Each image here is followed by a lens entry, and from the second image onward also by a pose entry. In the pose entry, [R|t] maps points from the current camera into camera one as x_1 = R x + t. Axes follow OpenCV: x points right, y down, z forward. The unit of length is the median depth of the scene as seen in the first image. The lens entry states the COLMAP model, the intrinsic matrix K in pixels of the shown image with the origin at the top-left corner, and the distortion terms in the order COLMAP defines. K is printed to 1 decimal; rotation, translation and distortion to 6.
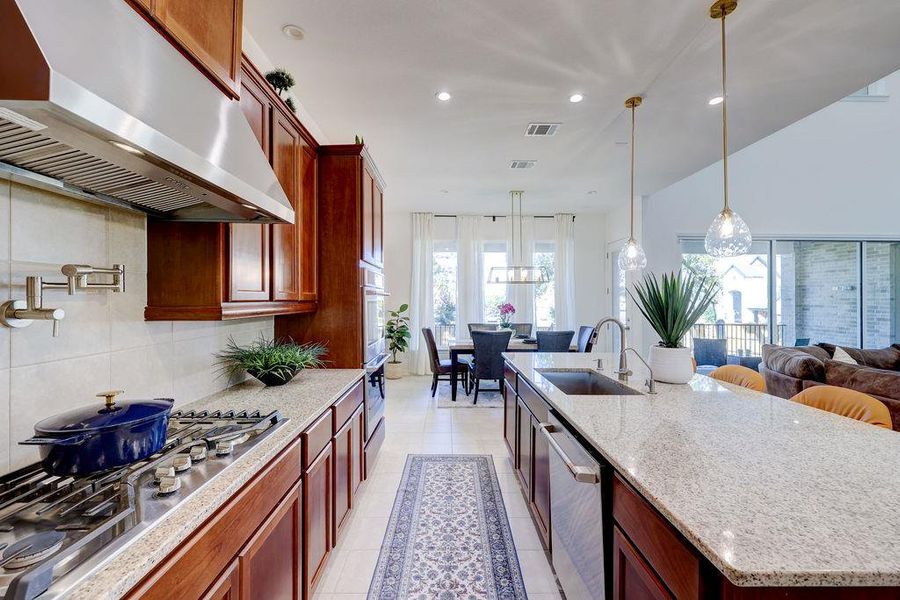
lens RADIAL K [[363.9, 0, 451.3], [0, 363.9, 294.9], [0, 0, 1]] dist [-0.002466, -0.000063]
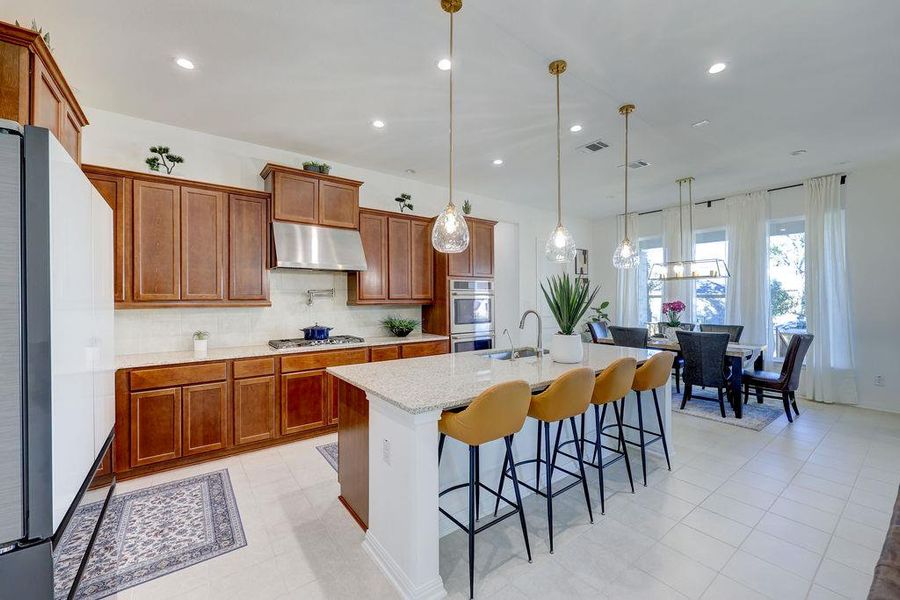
lens RADIAL K [[363.9, 0, 452.6], [0, 363.9, 299.4], [0, 0, 1]] dist [-0.002466, -0.000063]
pose [[0.593154, -0.002800, -0.805084, 0.476246], [0.015994, 0.999838, 0.008307, 0.002320], [0.804930, -0.017804, 0.593102, -0.018276]]
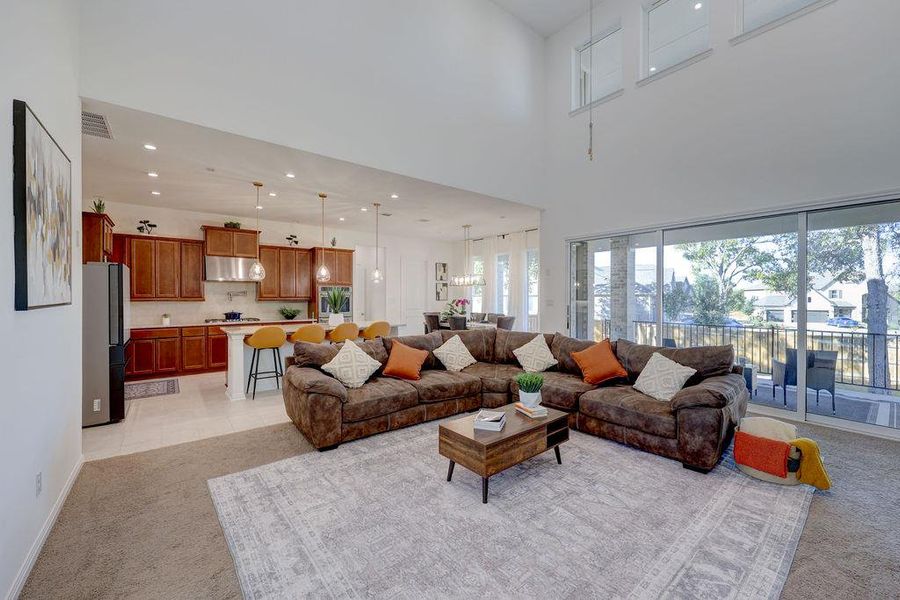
lens RADIAL K [[363.9, 0, 455.7], [0, 363.9, 299.0], [0, 0, 1]] dist [-0.002466, -0.000063]
pose [[0.619797, 0.001309, -0.784761, 1.133839], [0.013744, 0.999827, 0.012523, 0.004629], [0.784641, -0.018548, 0.619672, 0.006064]]
